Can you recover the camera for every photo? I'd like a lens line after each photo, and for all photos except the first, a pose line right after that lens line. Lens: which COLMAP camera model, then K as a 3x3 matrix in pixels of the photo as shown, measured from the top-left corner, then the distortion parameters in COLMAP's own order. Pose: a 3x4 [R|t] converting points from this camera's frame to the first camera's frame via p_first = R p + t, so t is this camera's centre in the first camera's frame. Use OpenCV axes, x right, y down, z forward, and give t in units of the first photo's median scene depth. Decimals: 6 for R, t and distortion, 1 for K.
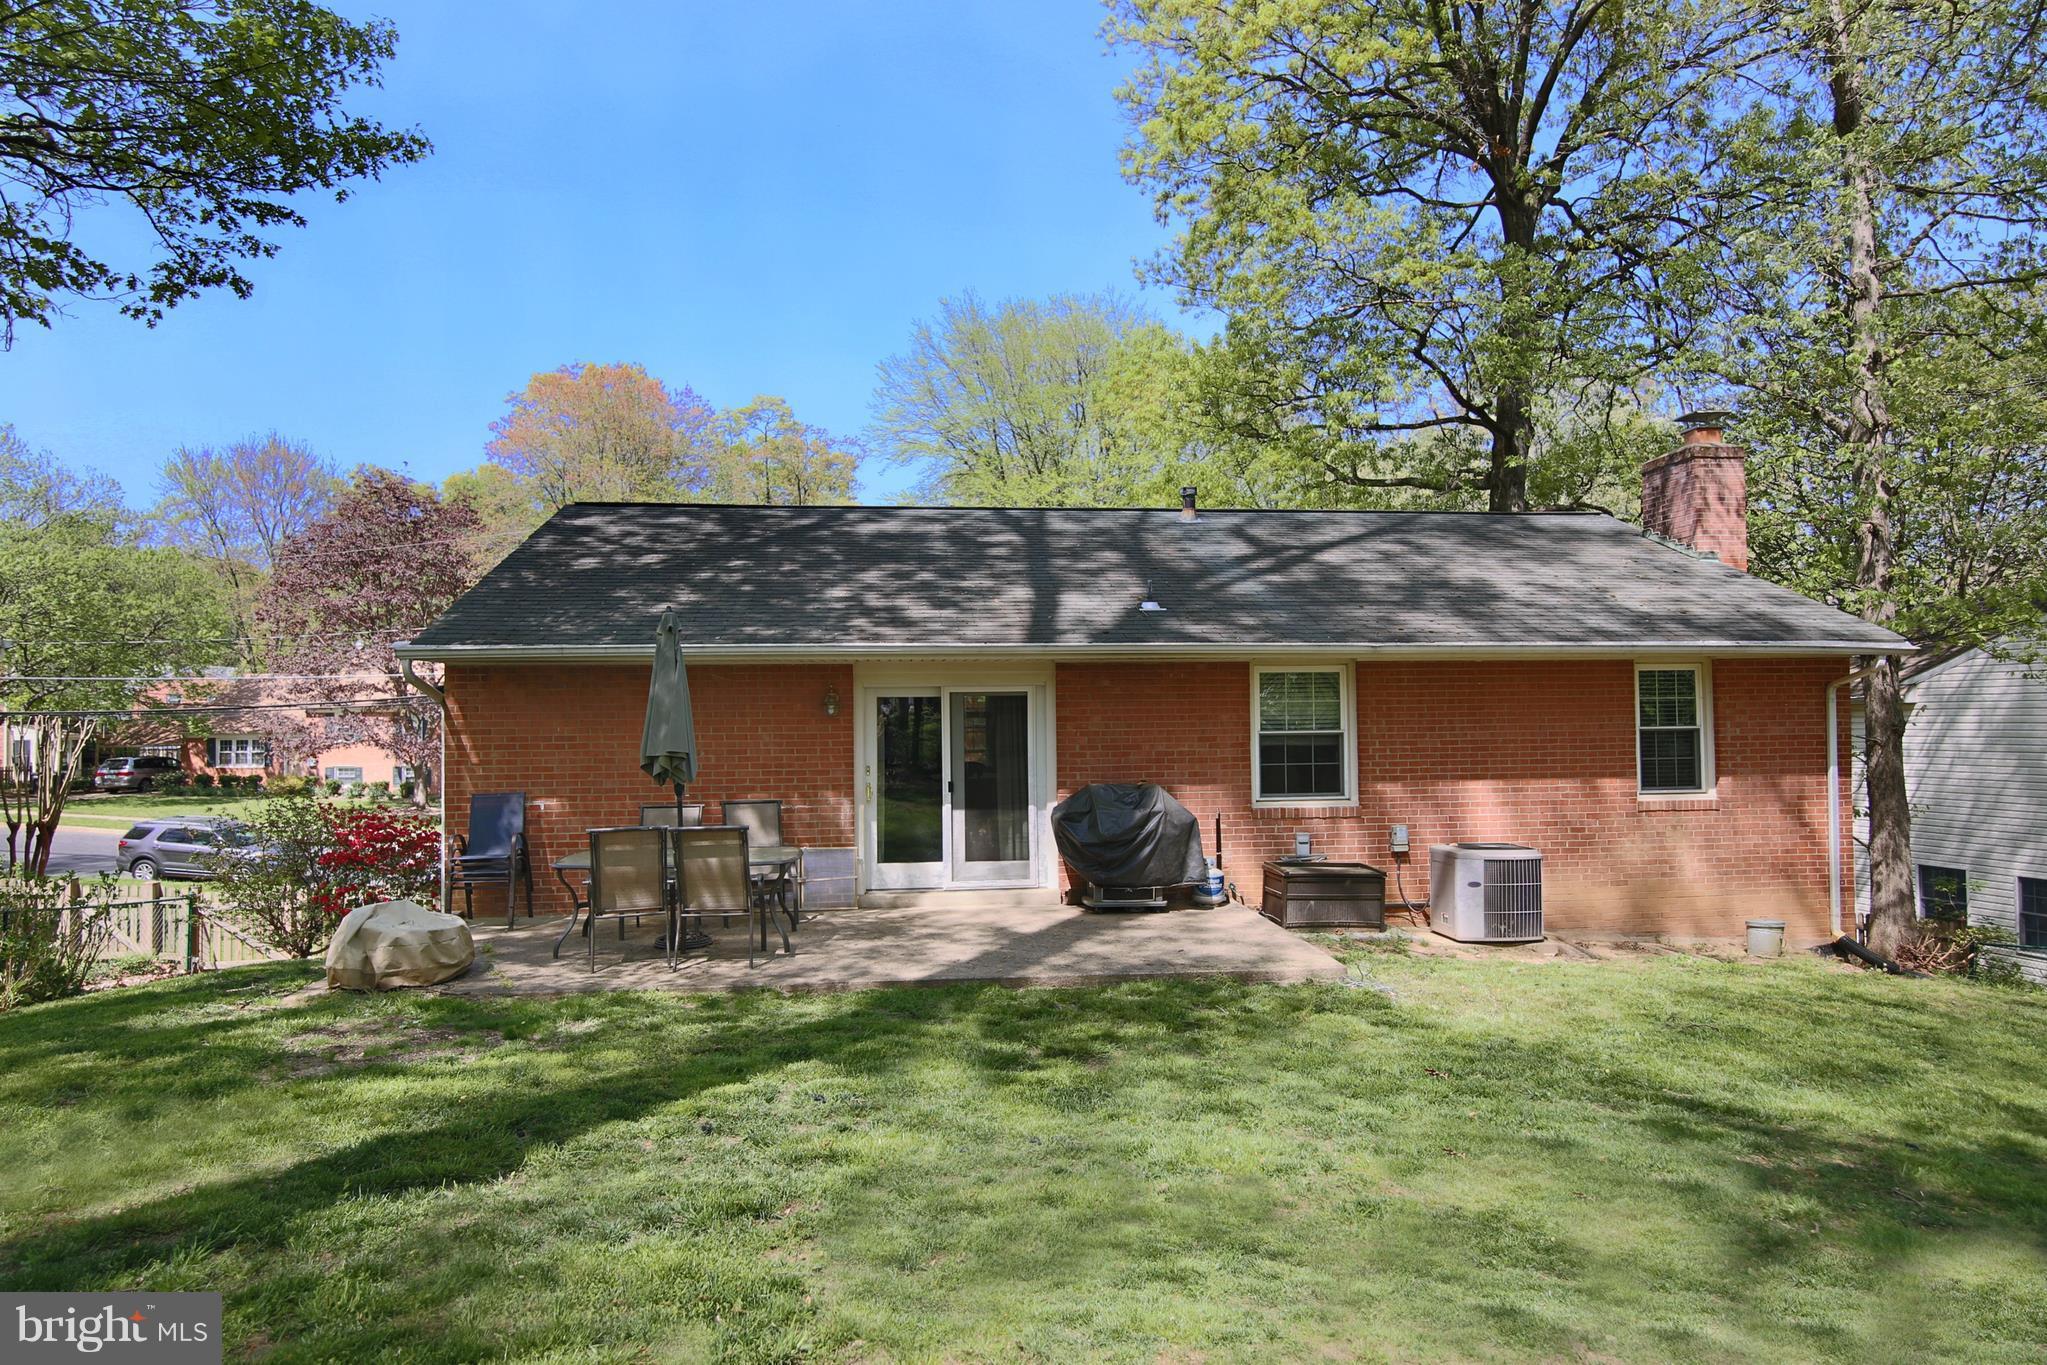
lens RADIAL K [[1010.1, 0, 1054.3], [0, 1010.1, 672.7], [0, 0, 1]] dist [-0.010463, -0.000380]
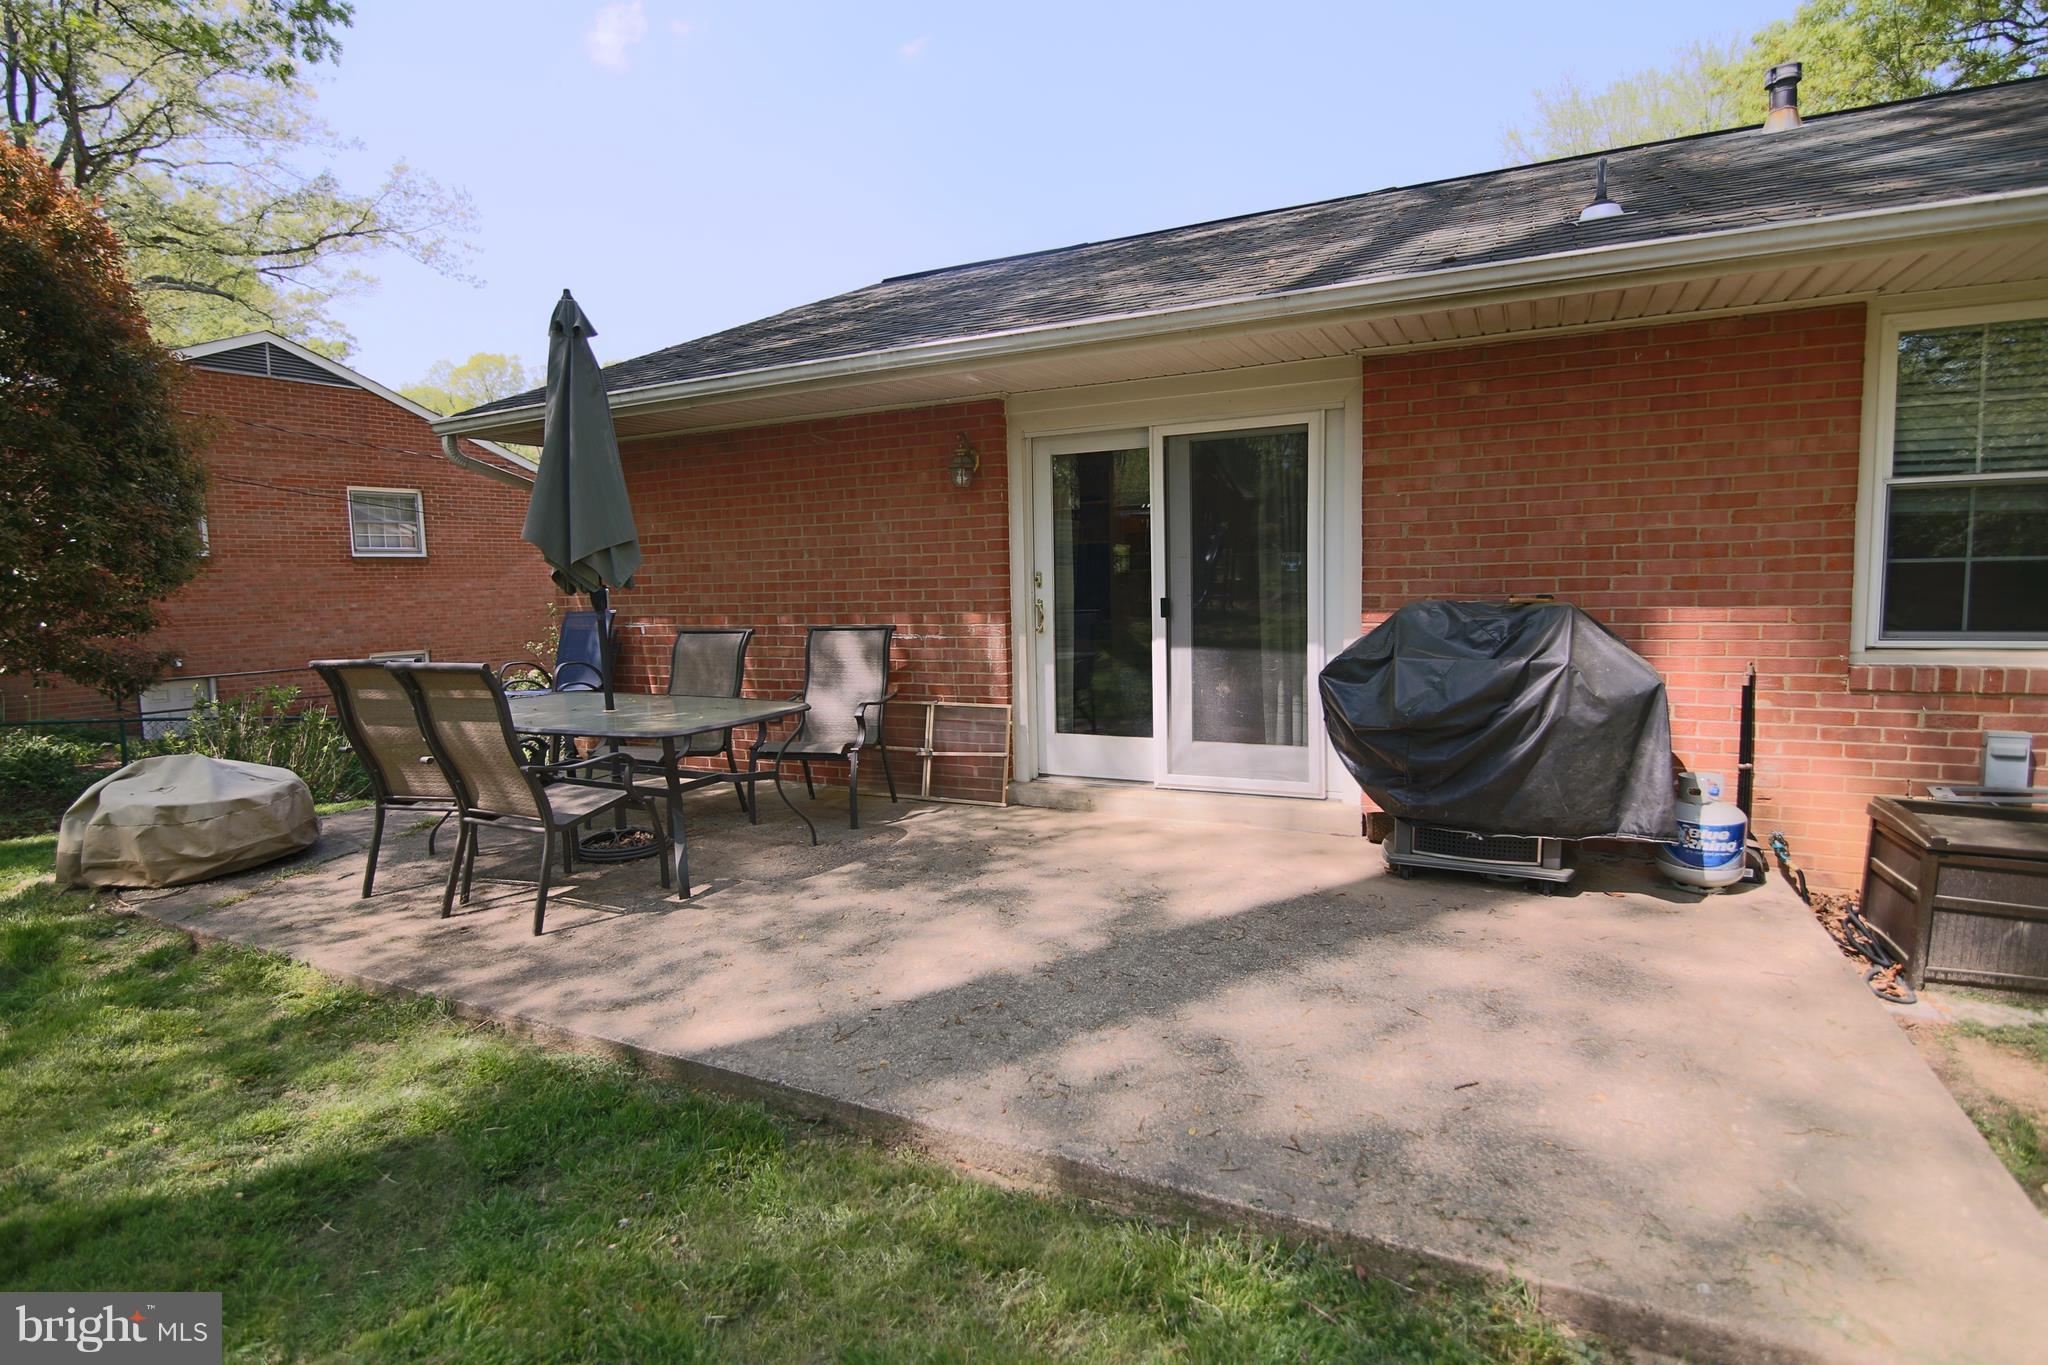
lens RADIAL K [[975.3, 0, 1021.9], [0, 975.3, 669.1], [0, 0, 1]] dist [-0.052037, 0.018549]
pose [[0.846320, 0.038600, -0.531275, 0.117889], [0.045347, 0.988529, 0.144060, 0.066443], [0.530741, -0.146012, 0.834862, 0.509881]]
